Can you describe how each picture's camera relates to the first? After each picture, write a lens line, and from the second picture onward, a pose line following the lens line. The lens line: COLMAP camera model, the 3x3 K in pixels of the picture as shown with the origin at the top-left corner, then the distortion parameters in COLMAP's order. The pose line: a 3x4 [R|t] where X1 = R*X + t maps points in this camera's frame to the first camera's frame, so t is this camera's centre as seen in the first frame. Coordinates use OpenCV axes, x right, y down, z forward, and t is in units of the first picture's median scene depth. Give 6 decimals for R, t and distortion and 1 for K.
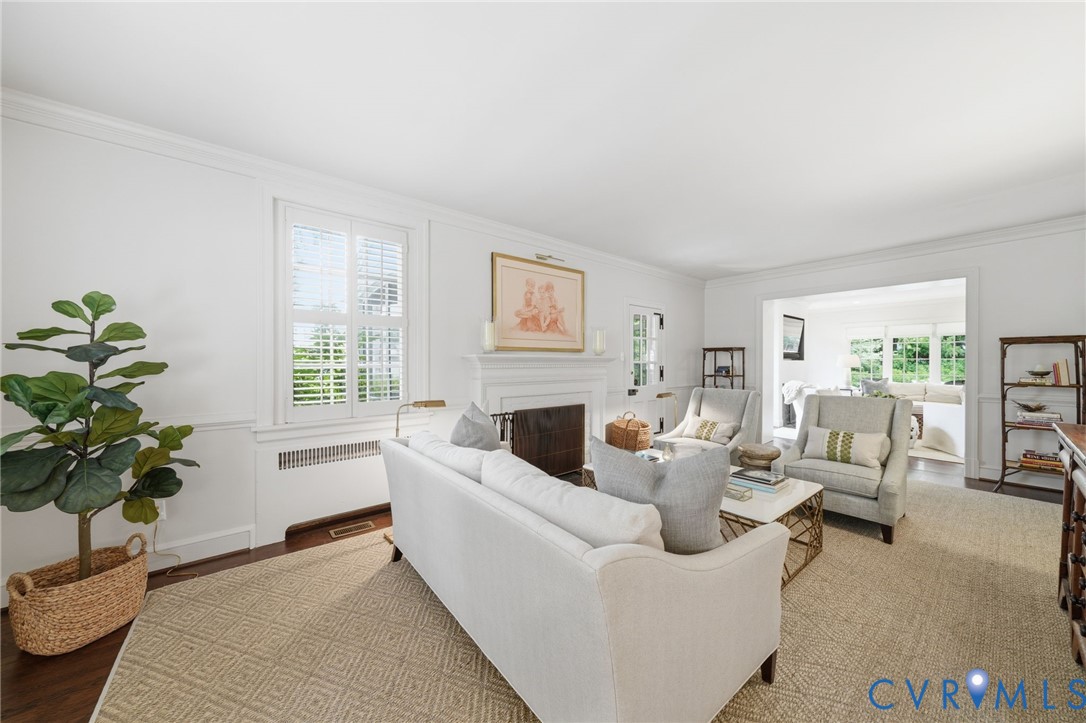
lens RADIAL K [[377.0, 0, 552.7], [0, 377.0, 366.6], [0, 0, 1]] dist [-0.000668, -0.000017]
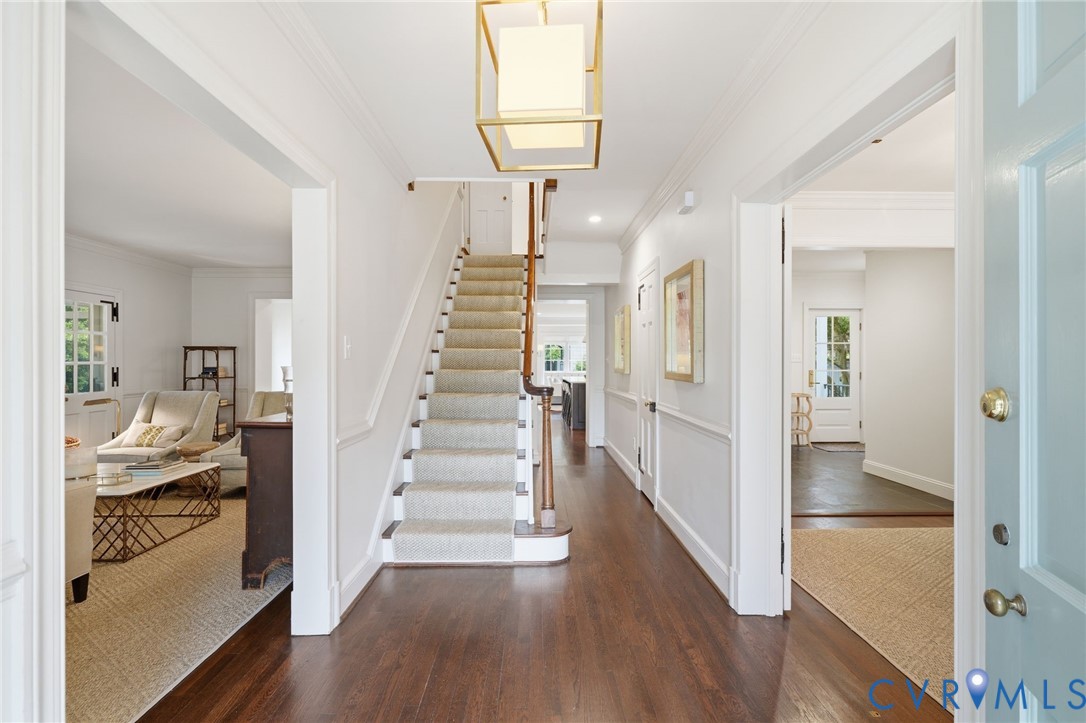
lens RADIAL K [[478.7, 0, 544.1], [0, 478.7, 364.7], [0, 0, 1]] dist [0.002076, 0.000050]
pose [[0.630251, -0.003857, 0.776381, 0.070489], [0.005477, 0.999985, 0.000523, -0.002571], [-0.776372, 0.003923, 0.630263, -0.353681]]
